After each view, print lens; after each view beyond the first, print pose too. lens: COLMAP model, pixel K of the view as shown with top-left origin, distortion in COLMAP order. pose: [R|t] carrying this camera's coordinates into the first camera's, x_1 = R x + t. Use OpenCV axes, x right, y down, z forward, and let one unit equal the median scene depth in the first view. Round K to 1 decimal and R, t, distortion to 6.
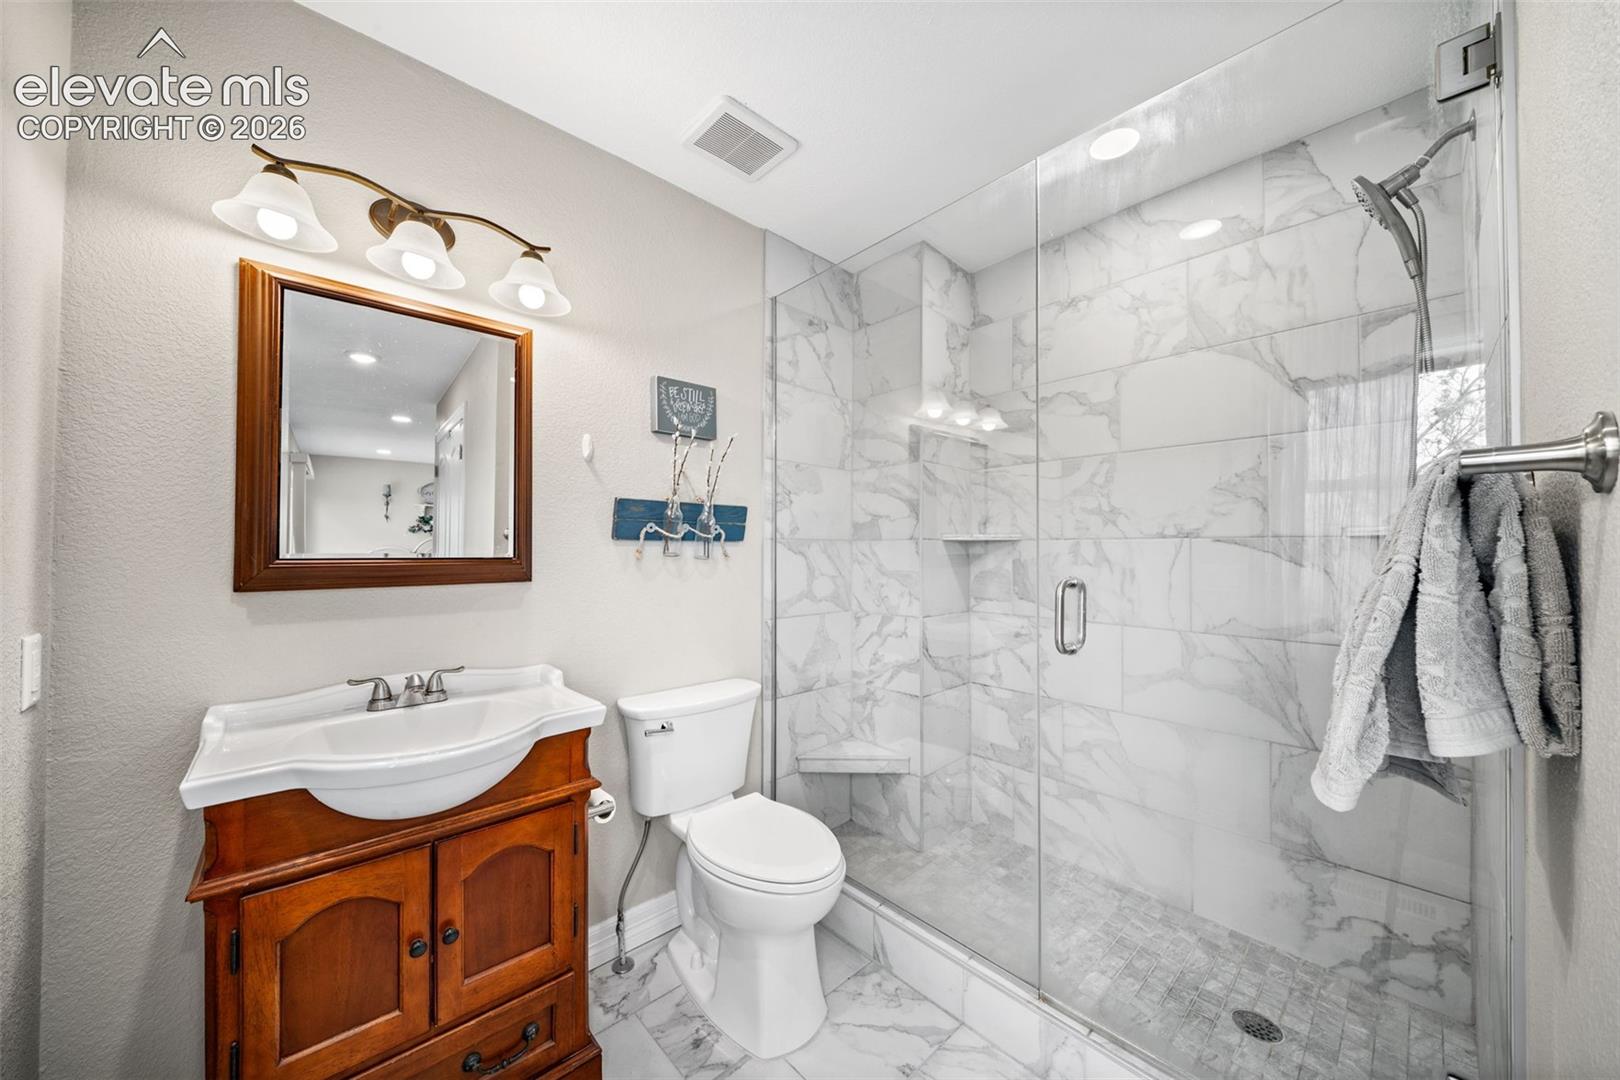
lens RADIAL K [[563.0, 0, 805.1], [0, 563.0, 542.2], [0, 0, 1]] dist [0.005723, -0.004399]
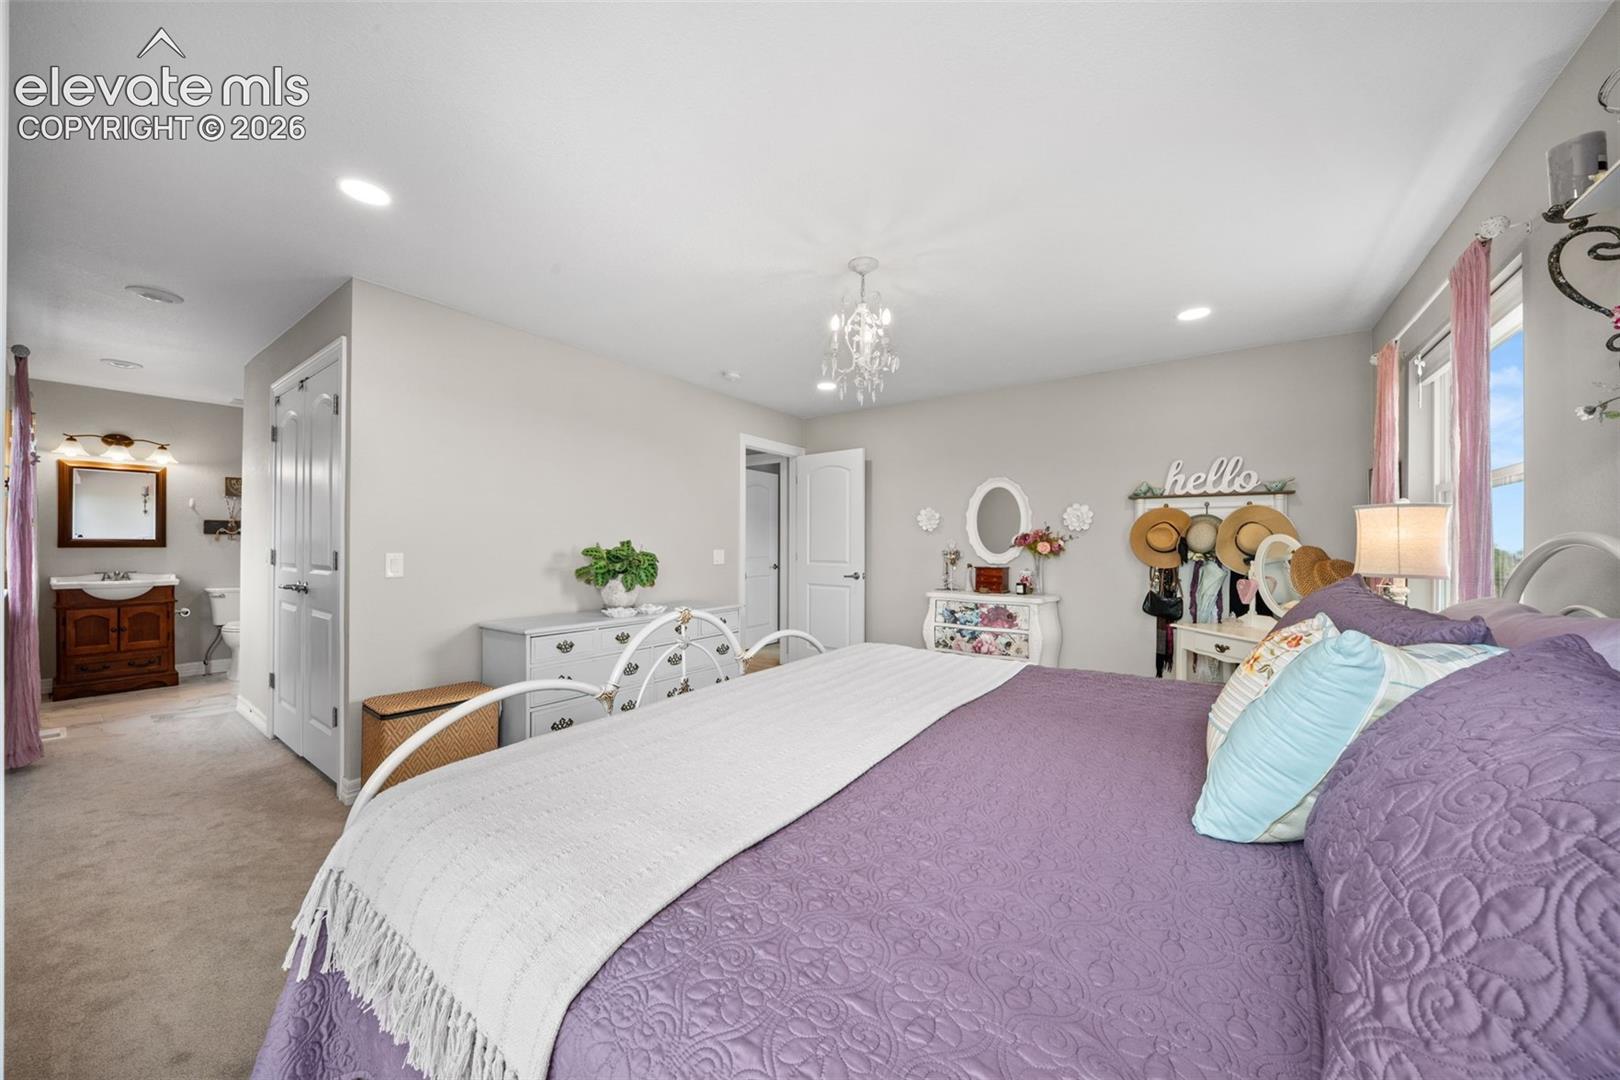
lens RADIAL K [[563.0, 0, 805.1], [0, 563.0, 542.2], [0, 0, 1]] dist [0.005723, -0.004399]
pose [[0.979118, -0.001101, 0.203288, 3.019606], [-0.000378, 0.999974, 0.007235, 0.022620], [-0.203290, -0.007161, 0.979092, -3.569681]]
